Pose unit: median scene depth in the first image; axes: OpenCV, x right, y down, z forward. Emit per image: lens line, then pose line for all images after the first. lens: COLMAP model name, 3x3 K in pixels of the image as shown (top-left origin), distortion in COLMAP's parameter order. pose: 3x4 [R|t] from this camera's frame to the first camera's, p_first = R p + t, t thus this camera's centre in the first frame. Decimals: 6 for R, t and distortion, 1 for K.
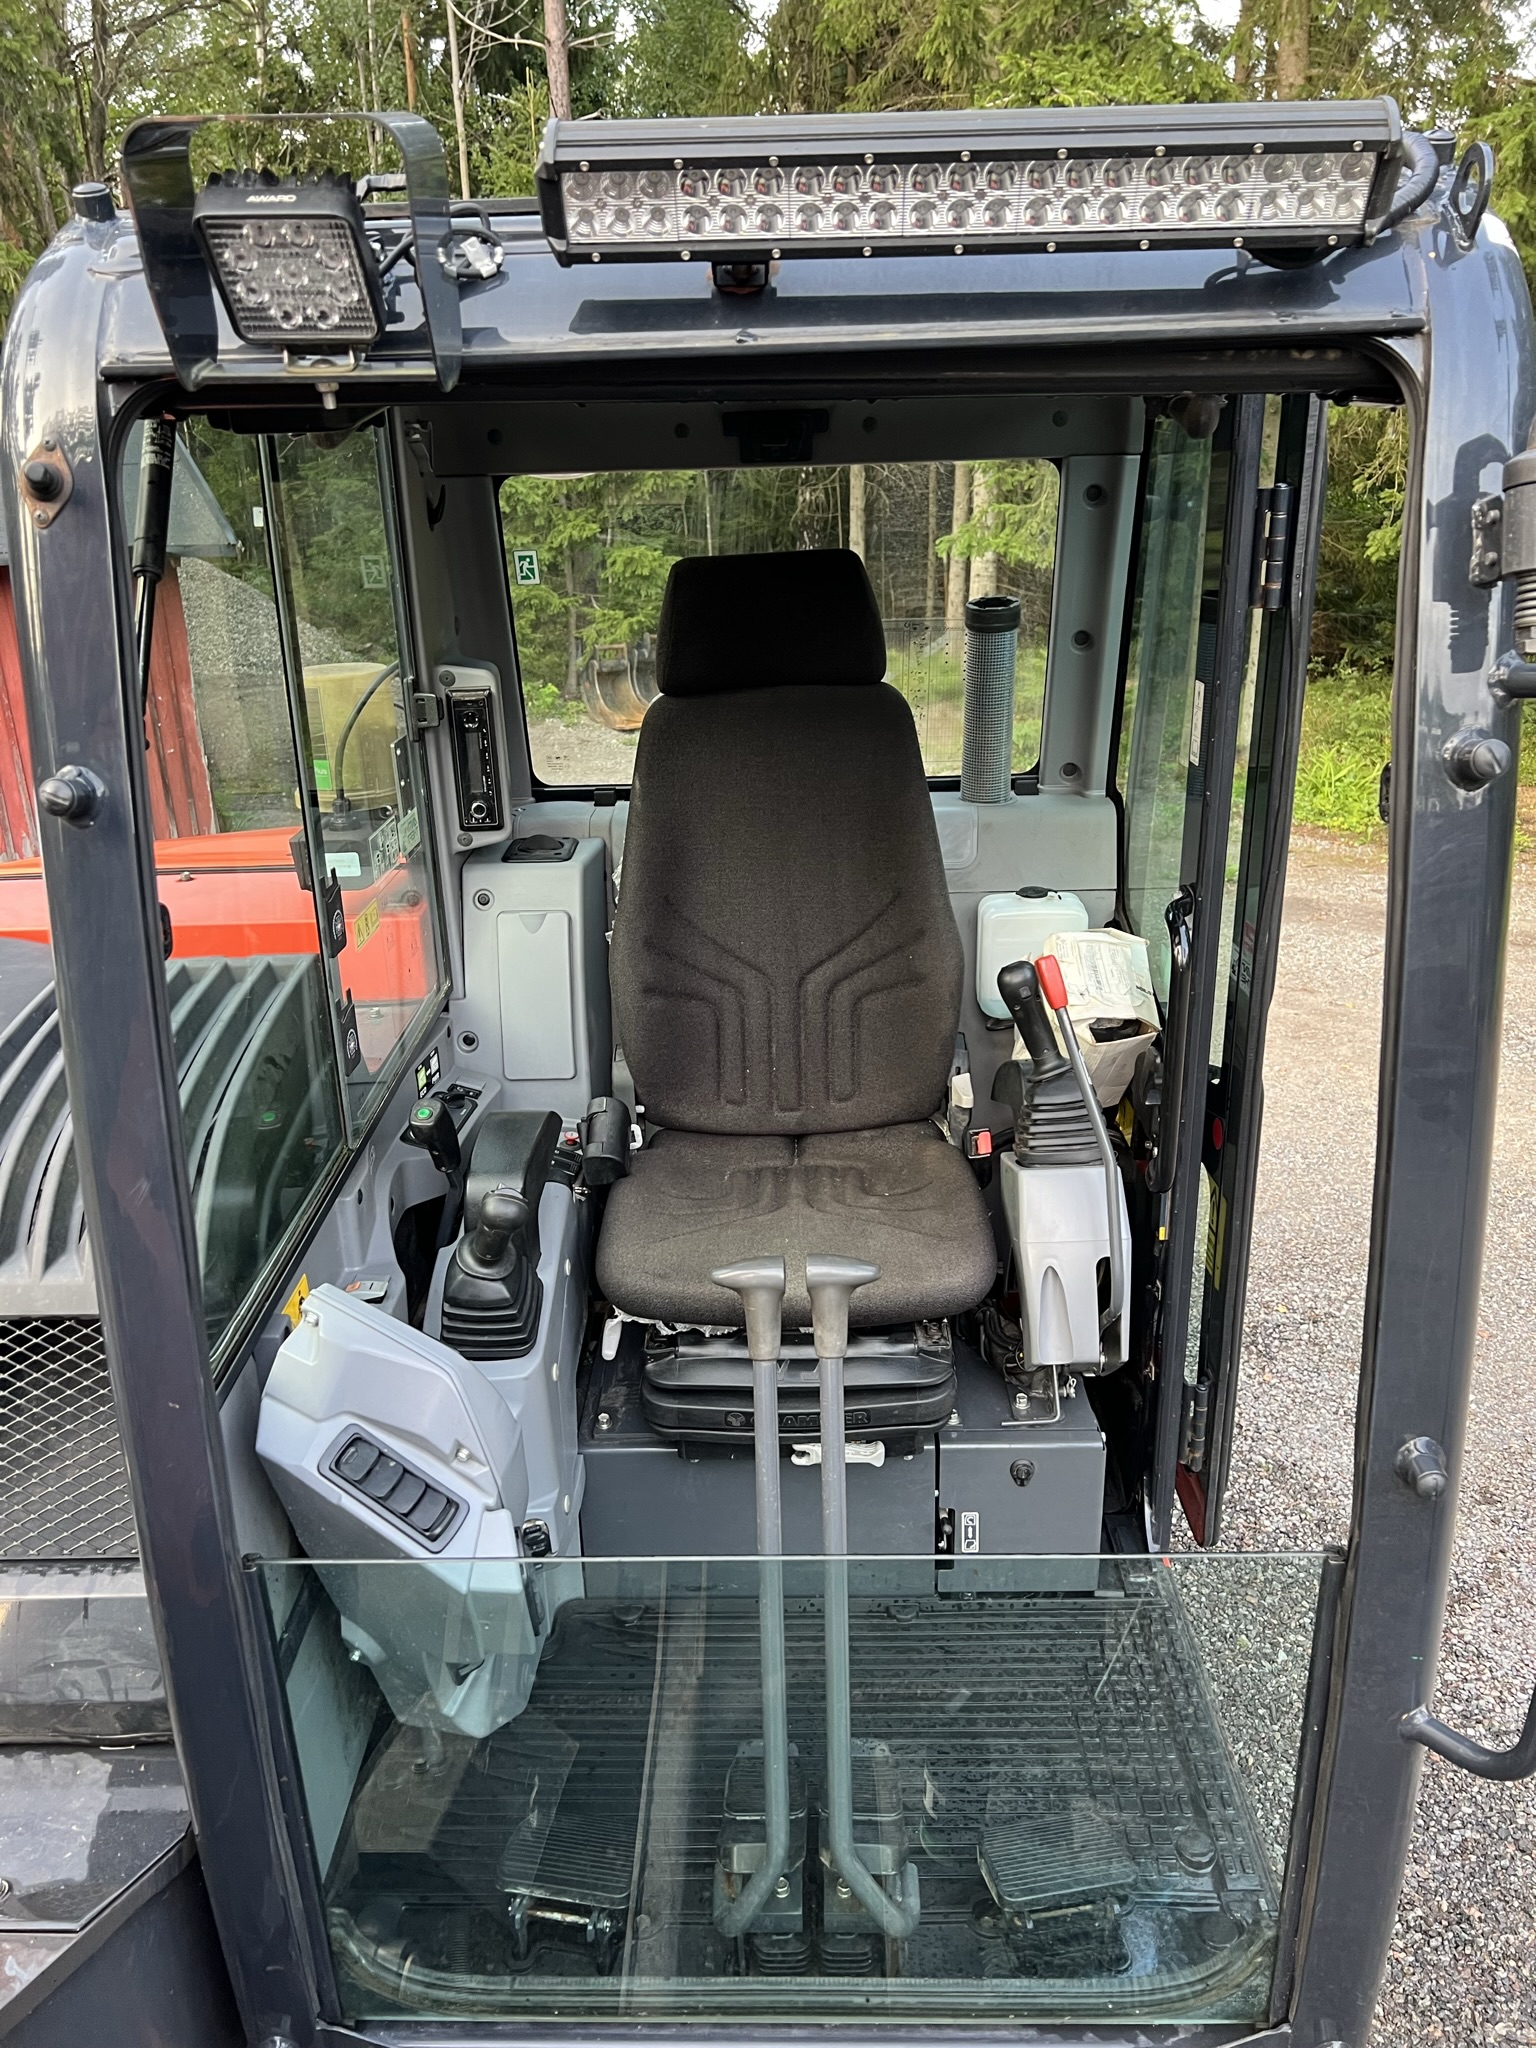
lens RADIAL K [[1552.4, 0, 761.7], [0, 1552.4, 1016.9], [0, 0, 1]] dist [0.037667, -0.041805]
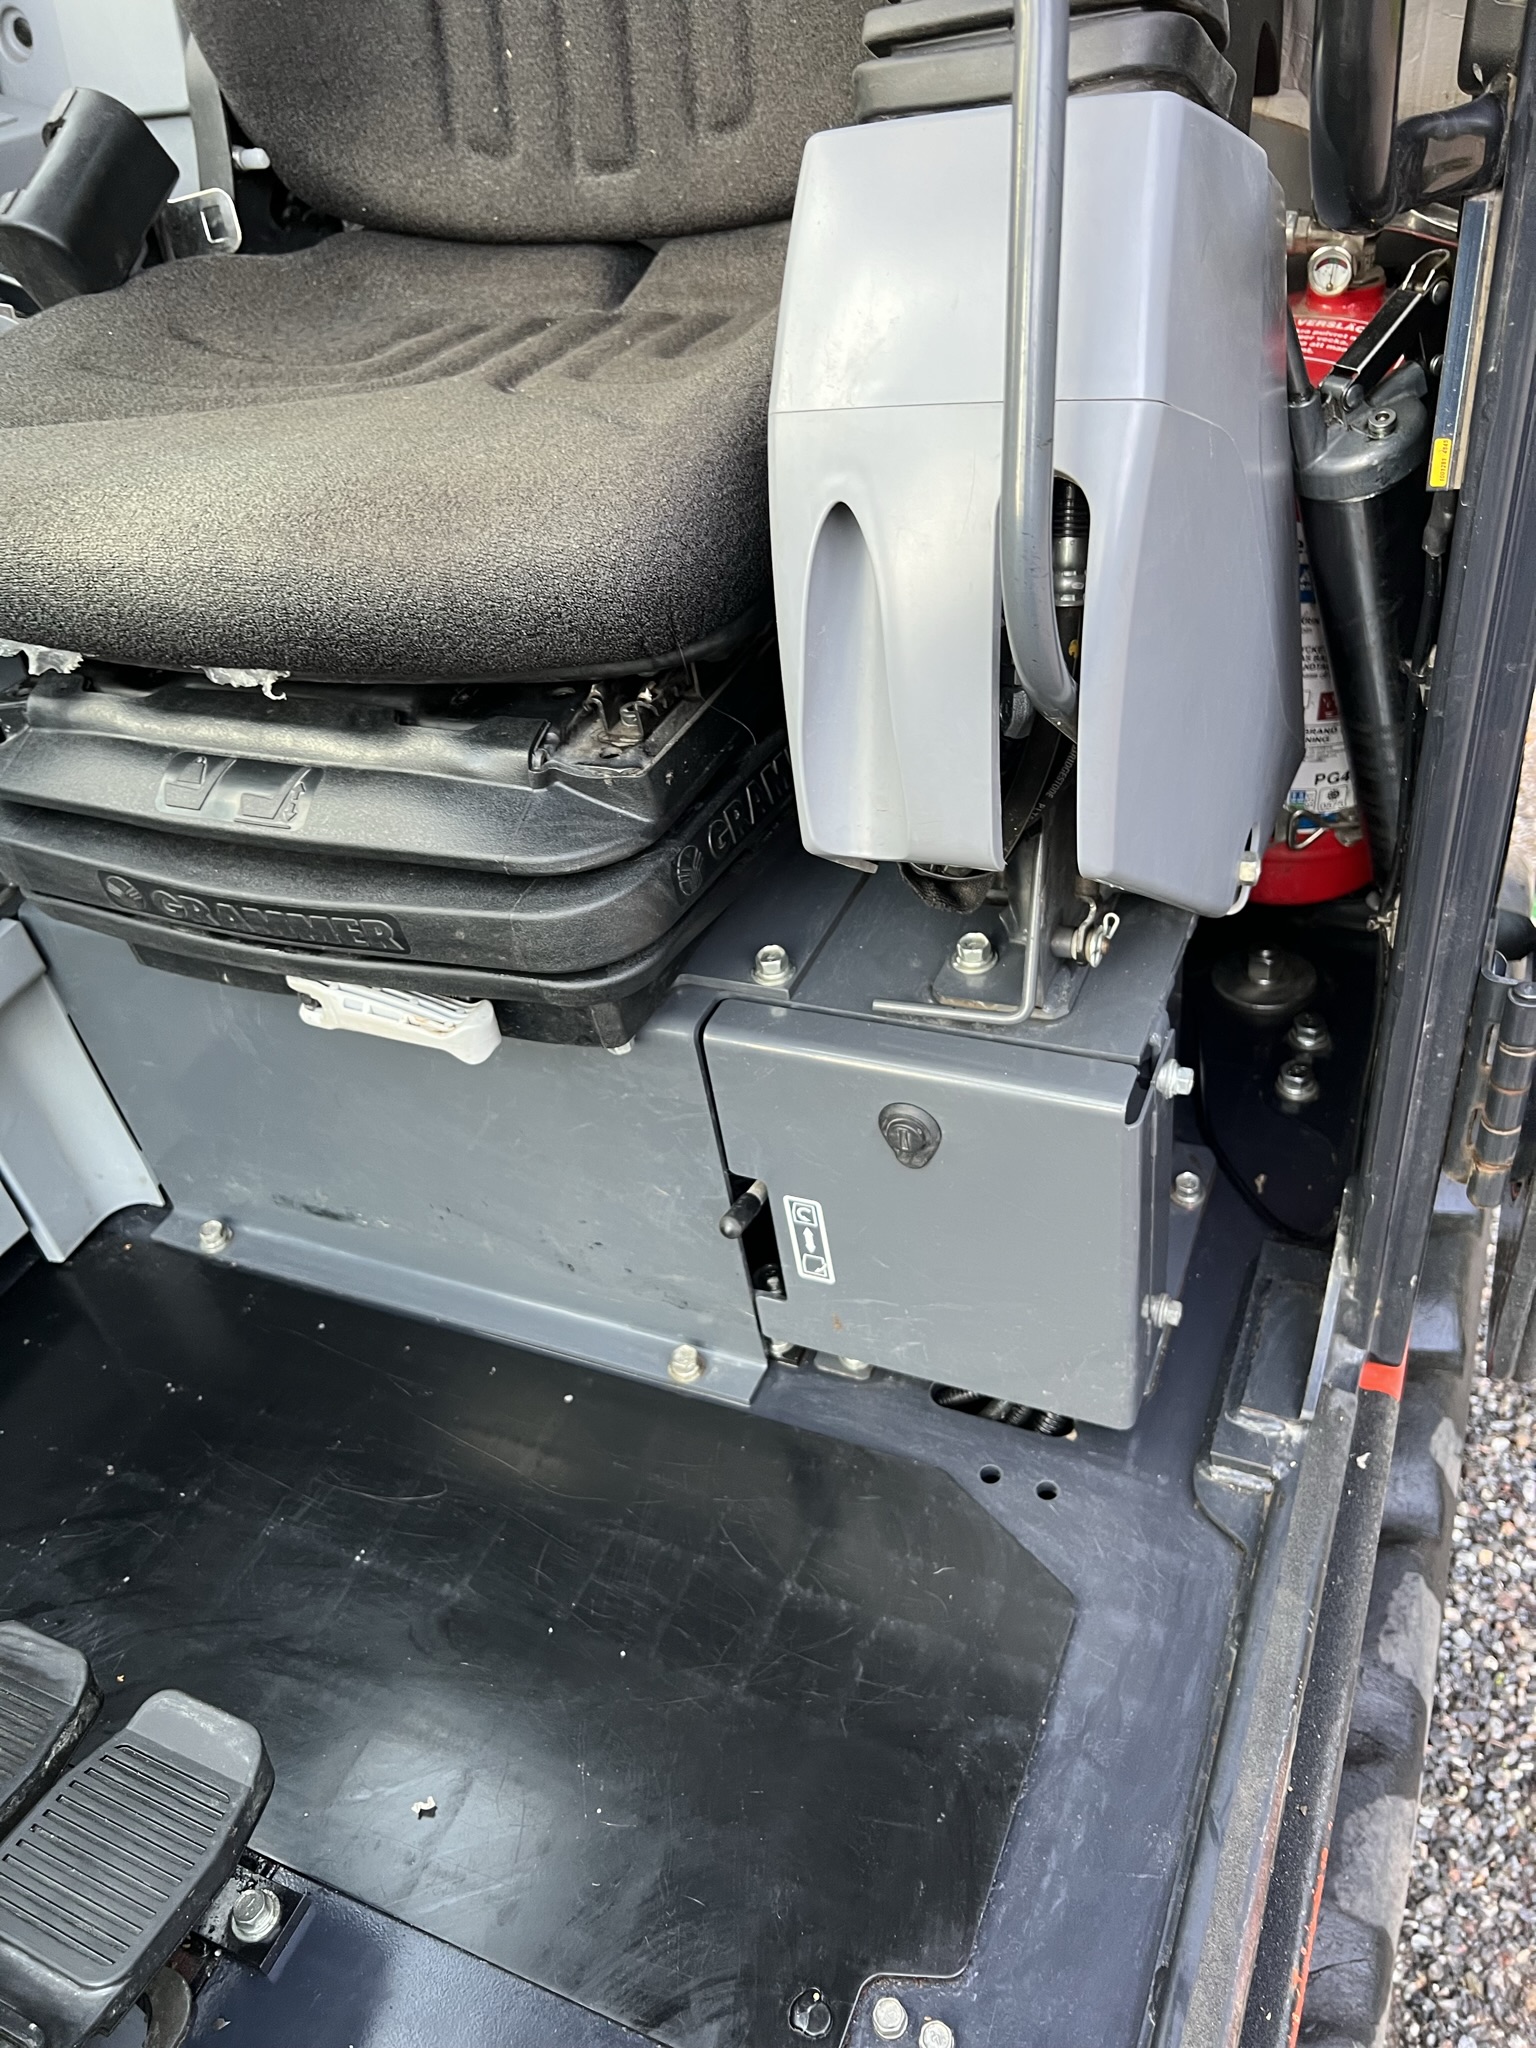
lens RADIAL K [[1552.4, 0, 761.4], [0, 1552.4, 1032.7], [0, 0, 1]] dist [0.037667, -0.041805]
pose [[0.913641, 0.168186, -0.370100, 0.263193], [-0.026554, 0.933151, 0.358504, 0.135334], [0.405654, -0.317716, 0.857031, 0.665085]]
